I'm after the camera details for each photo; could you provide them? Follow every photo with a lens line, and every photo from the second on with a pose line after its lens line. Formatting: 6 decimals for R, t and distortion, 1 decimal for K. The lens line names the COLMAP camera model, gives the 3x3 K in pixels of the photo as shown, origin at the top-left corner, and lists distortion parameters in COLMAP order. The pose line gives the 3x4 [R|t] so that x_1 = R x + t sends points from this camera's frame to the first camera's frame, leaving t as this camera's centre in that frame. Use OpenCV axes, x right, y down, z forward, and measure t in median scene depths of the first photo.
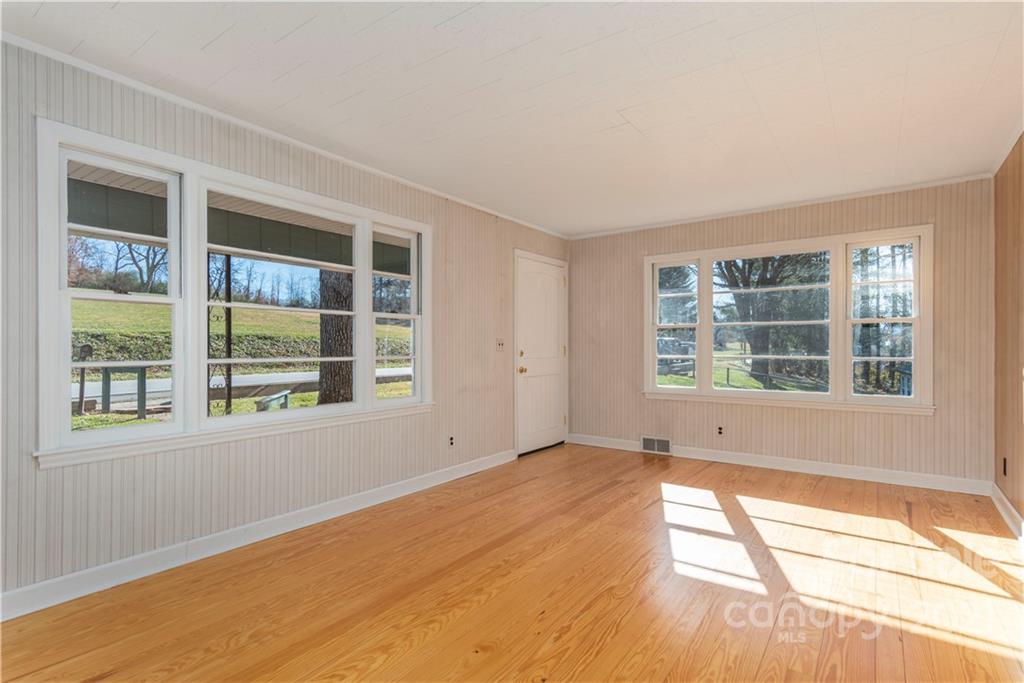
lens RADIAL K [[512.3, 0, 508.7], [0, 512.3, 345.4], [0, 0, 1]] dist [0.006301, 0.000763]
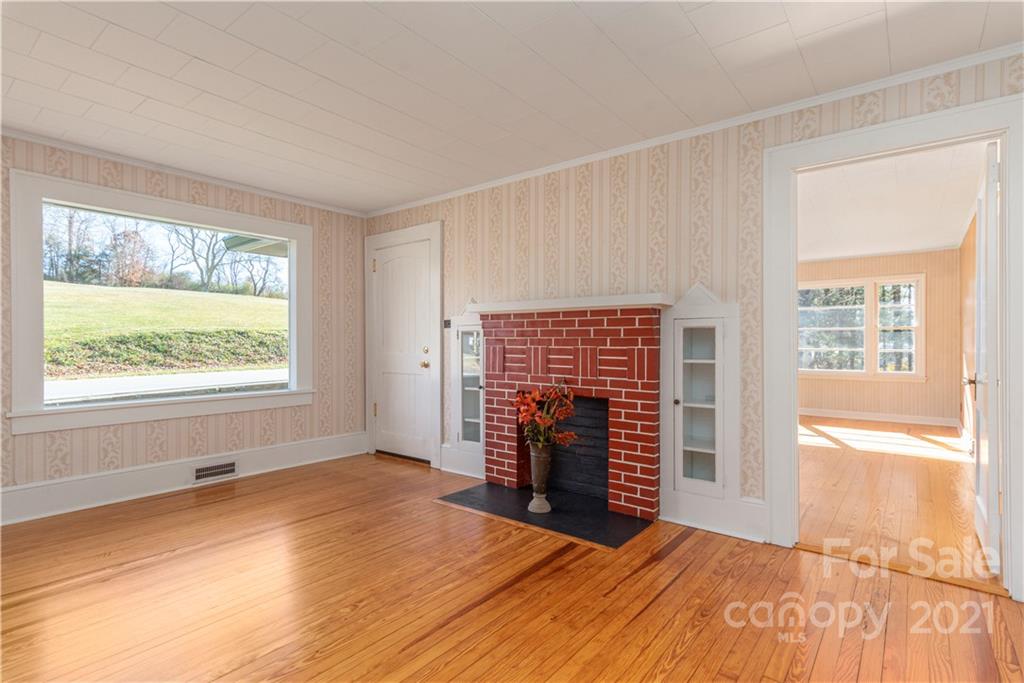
lens RADIAL K [[512.3, 0, 513.4], [0, 512.3, 342.0], [0, 0, 1]] dist [0.006301, 0.000763]
pose [[0.999658, 0.003152, -0.025961, -0.129322], [-0.003155, 0.999995, -0.000048, 0.000699], [0.025961, 0.000130, 0.999663, -0.191597]]
